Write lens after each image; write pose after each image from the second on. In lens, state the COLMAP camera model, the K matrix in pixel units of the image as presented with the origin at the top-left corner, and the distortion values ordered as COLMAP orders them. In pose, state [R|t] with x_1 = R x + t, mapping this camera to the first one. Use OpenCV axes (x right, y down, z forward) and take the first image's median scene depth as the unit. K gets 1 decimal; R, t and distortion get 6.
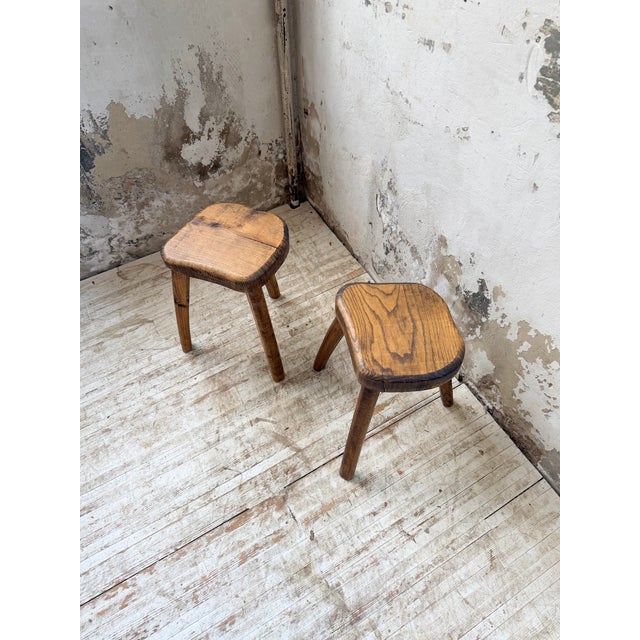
lens RADIAL K [[452.1, 0, 318.9], [0, 452.1, 315.6], [0, 0, 1]] dist [0.039337, -0.060599]
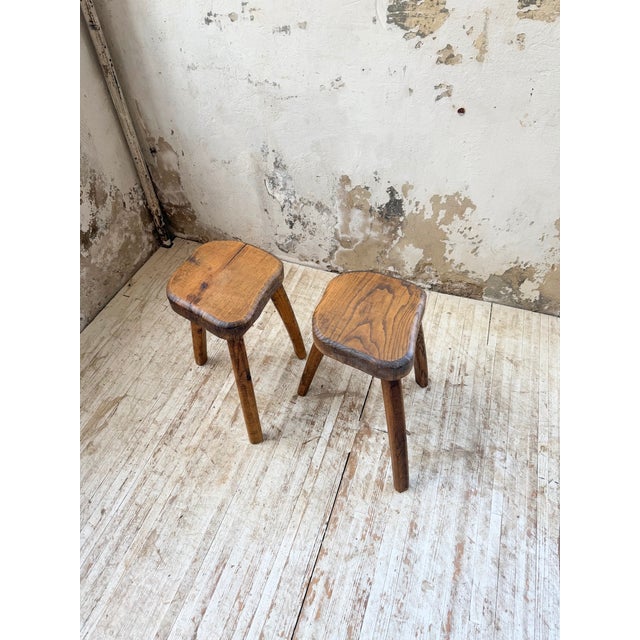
lens RADIAL K [[452.1, 0, 315.4], [0, 452.1, 318.9], [0, 0, 1]] dist [0.039337, -0.060599]
pose [[0.753335, -0.484492, 0.444695, -0.507185], [0.540407, 0.841403, 0.001227, 0.108640], [-0.374762, 0.239392, 0.895681, 0.001239]]
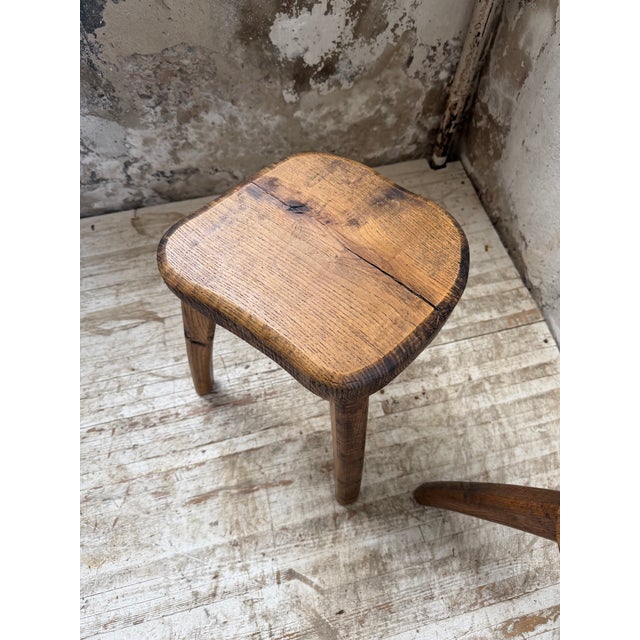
lens RADIAL K [[458.4, 0, 317.9], [0, 458.4, 315.3], [0, 0, 1]] dist [0.001897, -0.027043]
pose [[0.961047, 0.253274, -0.110641, -0.130473], [-0.235088, 0.959594, 0.154636, -0.164910], [0.145336, -0.122602, 0.981757, 0.542298]]
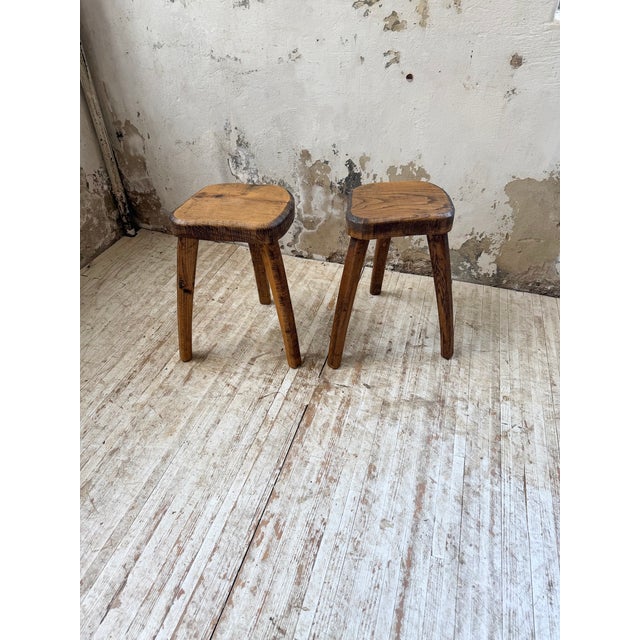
lens RADIAL K [[452.1, 0, 319.8], [0, 452.1, 321.1], [0, 0, 1]] dist [0.039337, -0.060599]
pose [[0.726287, -0.420299, 0.543927, -0.573938], [0.547195, 0.832427, -0.087425, 0.350686], [-0.416034, 0.361130, 0.834566, 0.068850]]
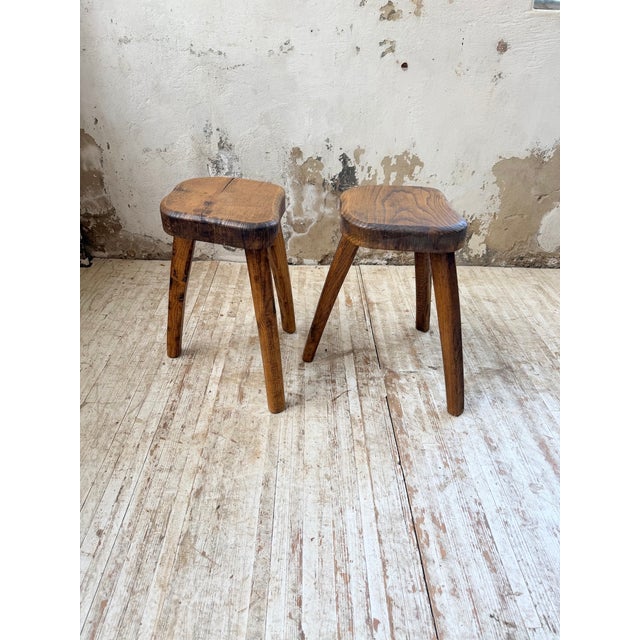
lens RADIAL K [[452.1, 0, 315.5], [0, 452.1, 323.2], [0, 0, 1]] dist [0.039337, -0.060599]
pose [[0.486832, -0.462389, 0.741074, -0.801562], [0.686312, 0.727302, 0.002939, 0.199006], [-0.540343, 0.507177, 0.671417, 0.356058]]
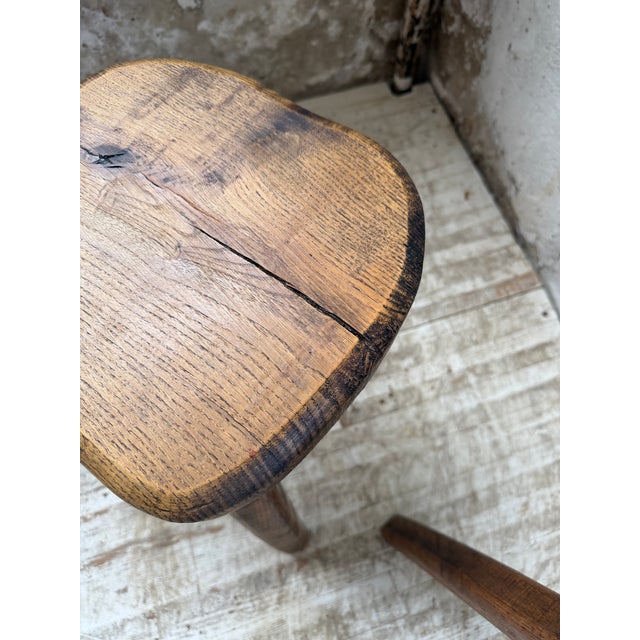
lens RADIAL K [[458.4, 0, 319.9], [0, 458.4, 317.2], [0, 0, 1]] dist [0.001897, -0.027043]
pose [[0.978973, 0.195163, -0.059361, -0.090862], [-0.174244, 0.951342, 0.254138, -0.189554], [0.106071, -0.238451, 0.965344, 0.724705]]
